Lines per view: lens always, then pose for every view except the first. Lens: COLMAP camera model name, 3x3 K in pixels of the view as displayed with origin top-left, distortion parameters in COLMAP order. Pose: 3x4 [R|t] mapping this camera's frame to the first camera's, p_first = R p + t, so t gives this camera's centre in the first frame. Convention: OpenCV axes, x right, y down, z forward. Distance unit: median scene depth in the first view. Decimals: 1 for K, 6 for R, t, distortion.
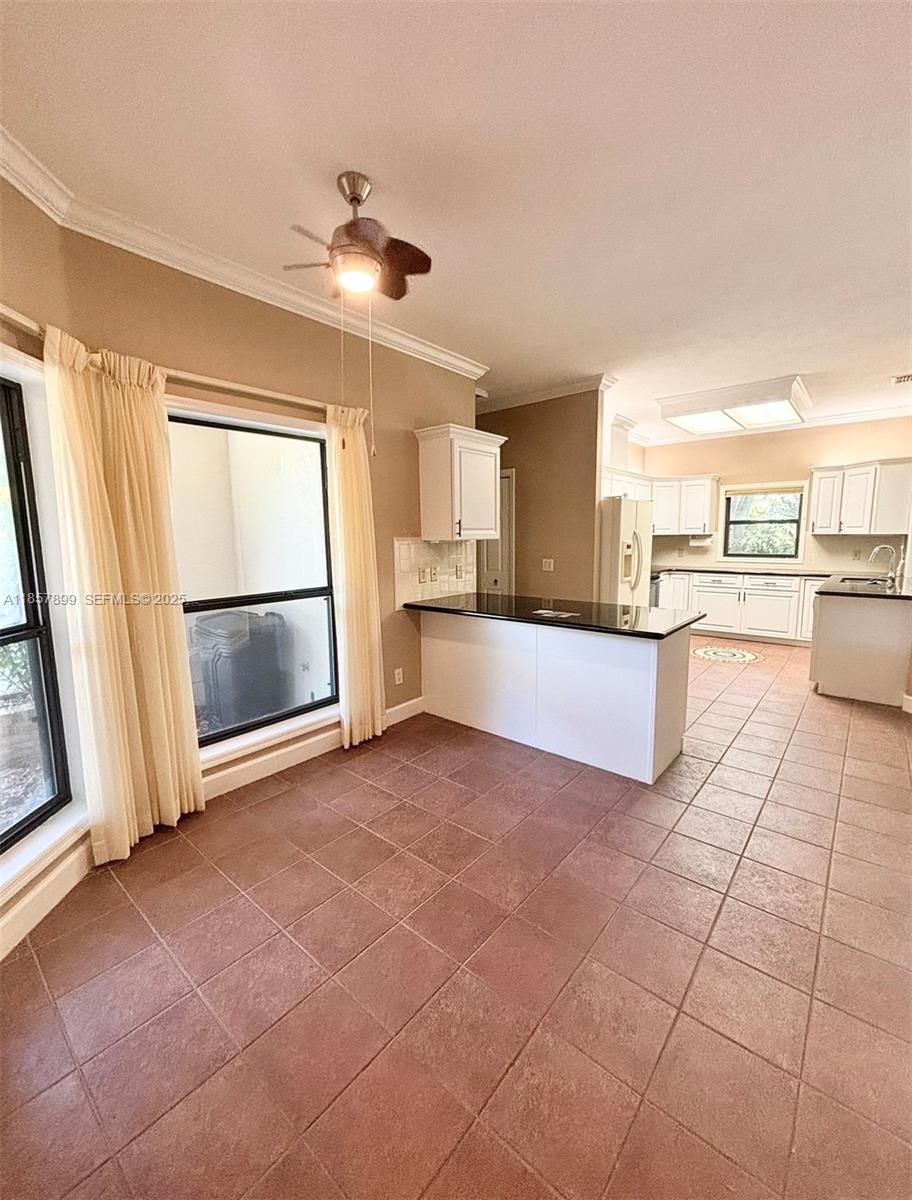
lens RADIAL K [[488.5, 0, 456.0], [0, 488.5, 600.0], [0, 0, 1]] dist [-0.015156, 0.000070]
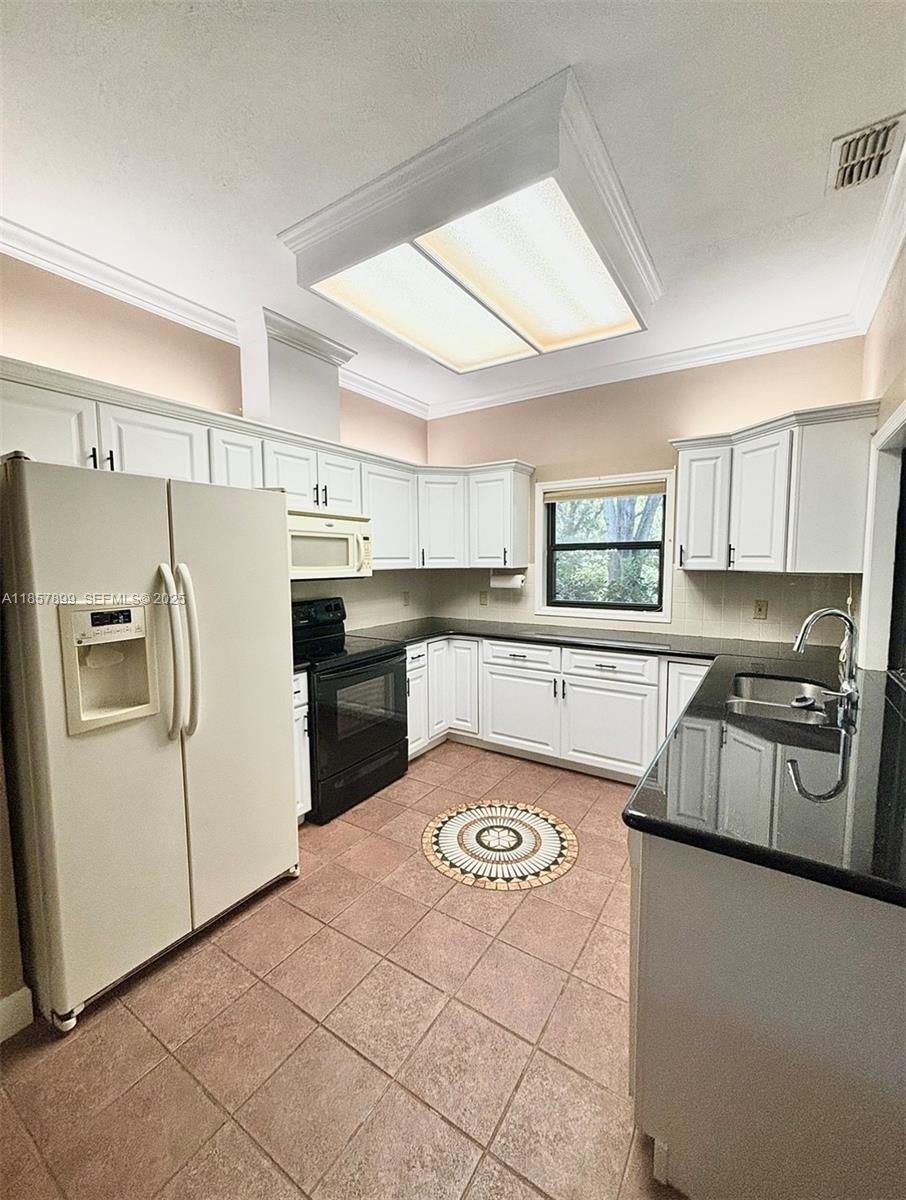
lens RADIAL K [[488.2, 0, 453.0], [0, 488.2, 600.0], [0, 0, 1]] dist [0.001085, 0.000078]
pose [[0.991873, -0.004073, 0.127165, 0.413175], [0.010374, 0.998749, -0.048926, -0.078230], [-0.126806, 0.049848, 0.990674, 0.497680]]
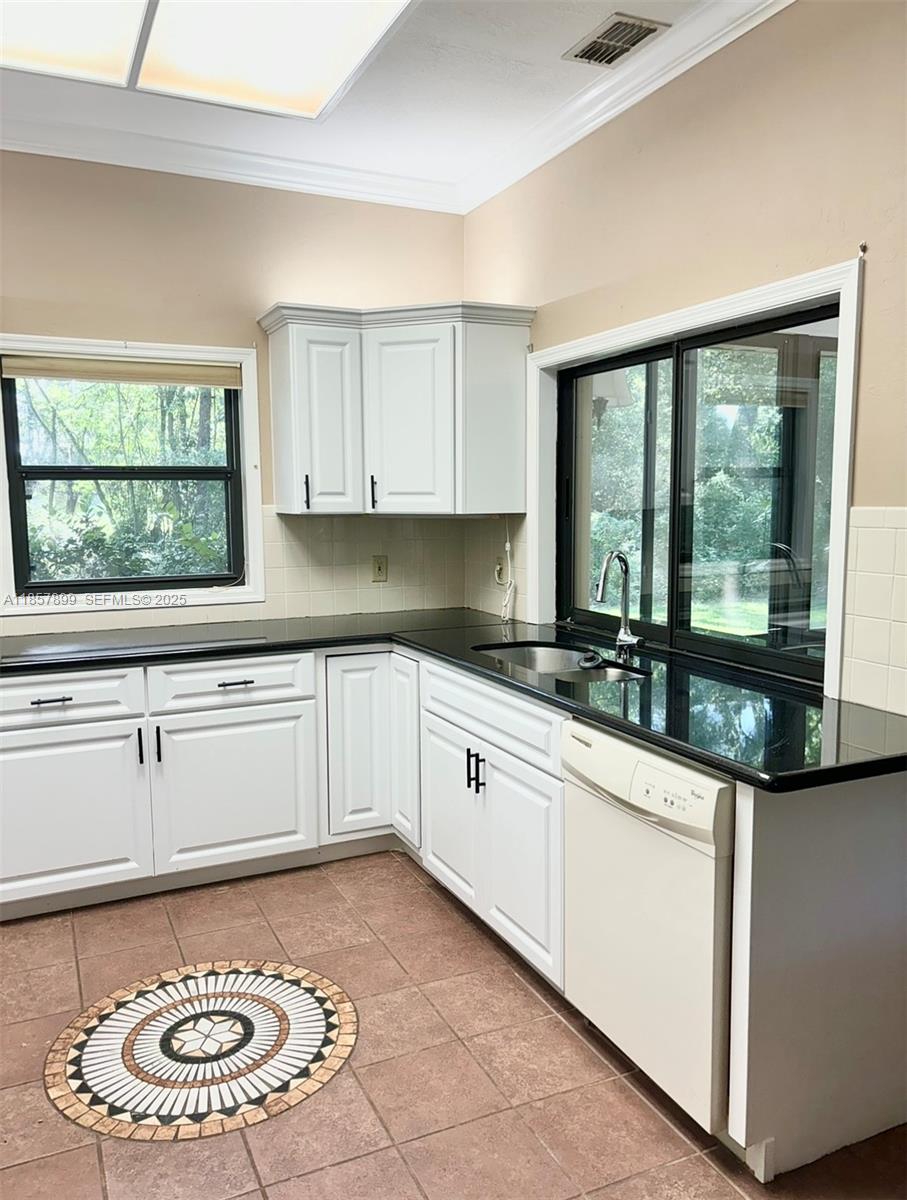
lens RADIAL K [[914.0, 0, 454.6], [0, 914.0, 610.3], [0, 0, 1]] dist [0.002940, -0.004266]
pose [[0.413683, -0.107082, 0.904101, 0.204108], [0.122795, 0.990547, 0.061135, -0.093443], [-0.902102, 0.085729, 0.422922, 0.628731]]
